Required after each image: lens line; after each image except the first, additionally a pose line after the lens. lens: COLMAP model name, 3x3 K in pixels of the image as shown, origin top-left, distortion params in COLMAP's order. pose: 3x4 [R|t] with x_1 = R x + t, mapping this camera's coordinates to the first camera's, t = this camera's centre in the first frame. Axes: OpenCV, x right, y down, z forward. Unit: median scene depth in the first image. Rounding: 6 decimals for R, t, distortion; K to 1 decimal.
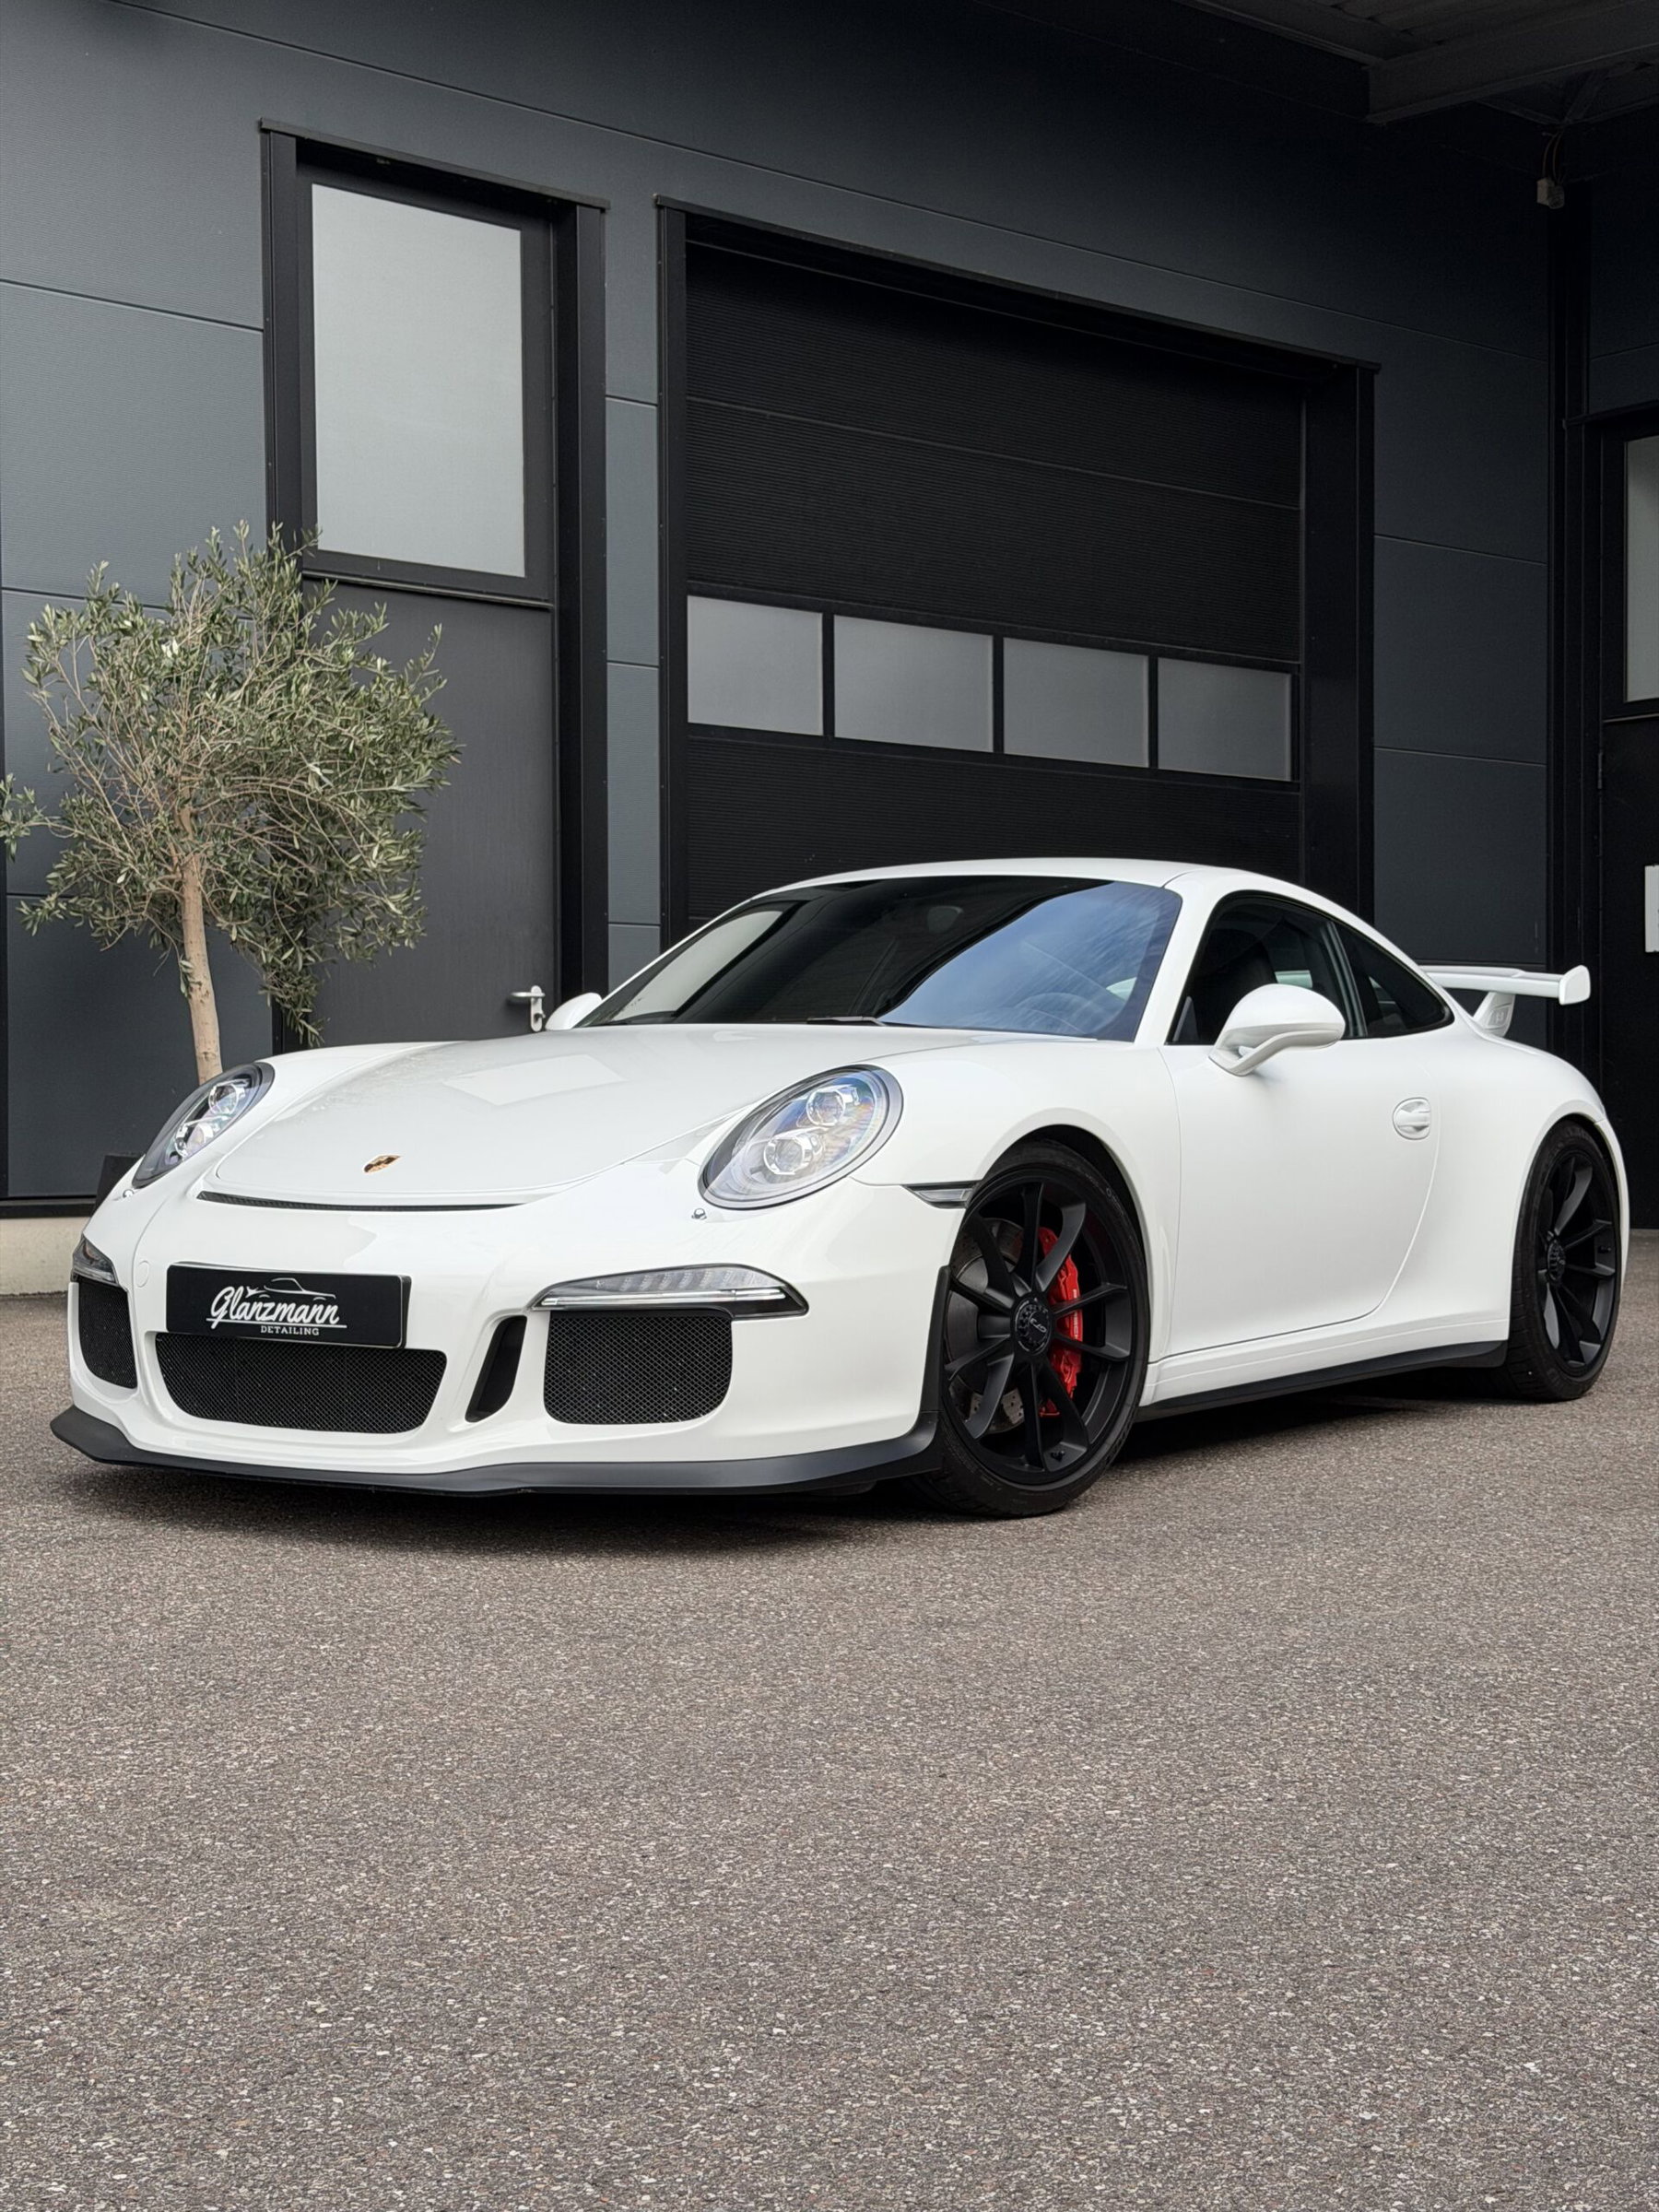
lens RADIAL K [[3122.2, 0, 829.4], [0, 3122.2, 1106.8], [0, 0, 1]] dist [0.109865, 0.000000]
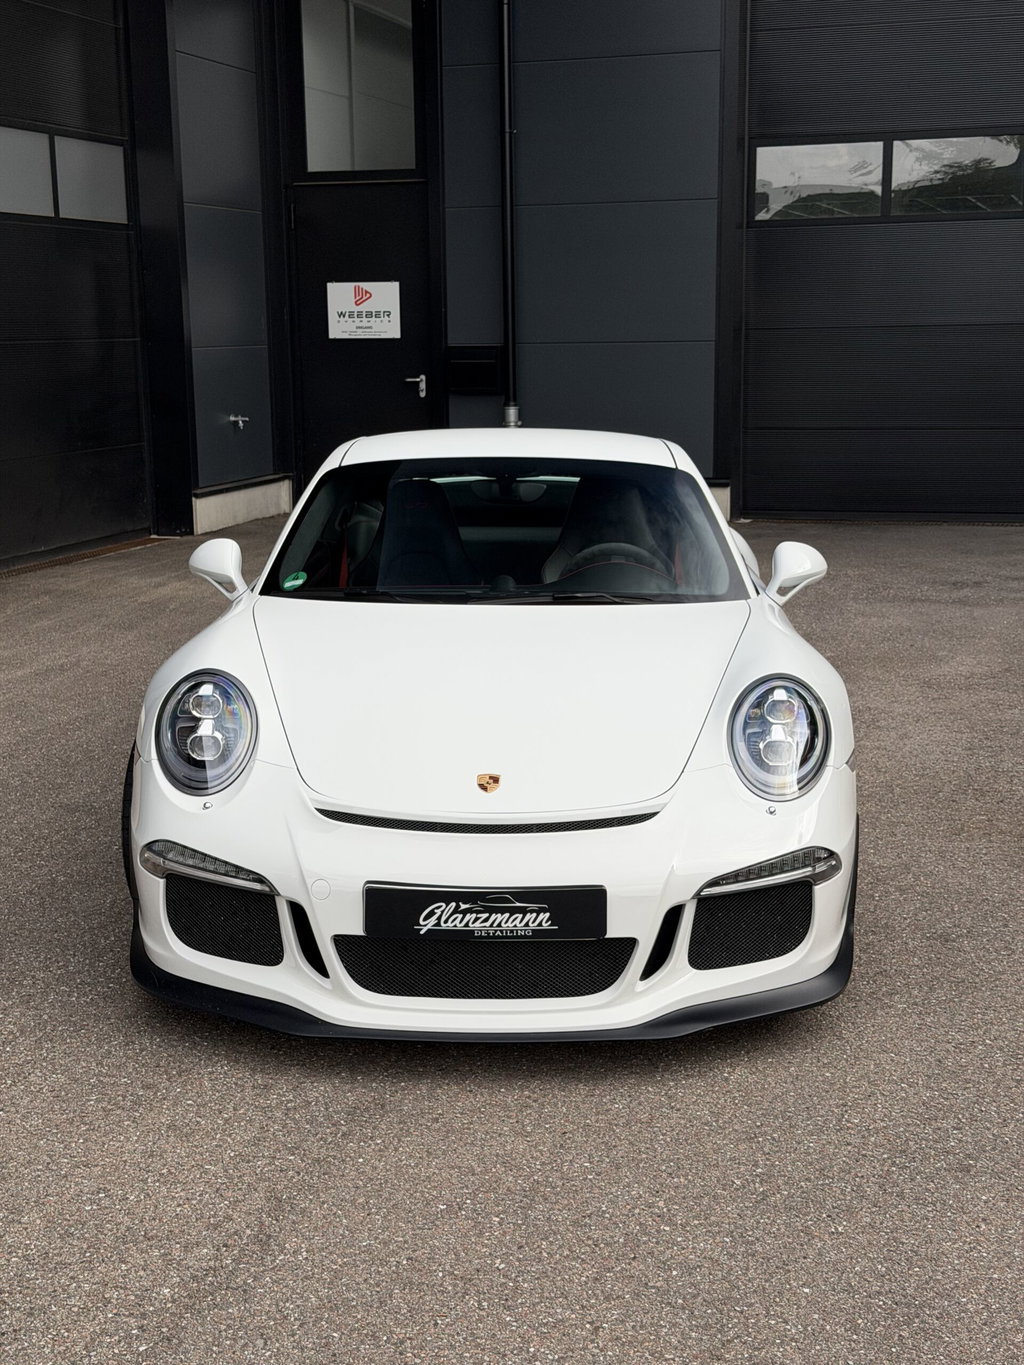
lens RADIAL K [[1926.6, 0, 511.3], [0, 1926.6, 681.7], [0, 0, 1]] dist [0.109865, 0.000000]
pose [[0.840264, -0.103128, 0.532279, -0.585311], [0.001928, 0.982305, 0.187277, -0.181730], [-0.542174, -0.156336, 0.825595, 0.349334]]
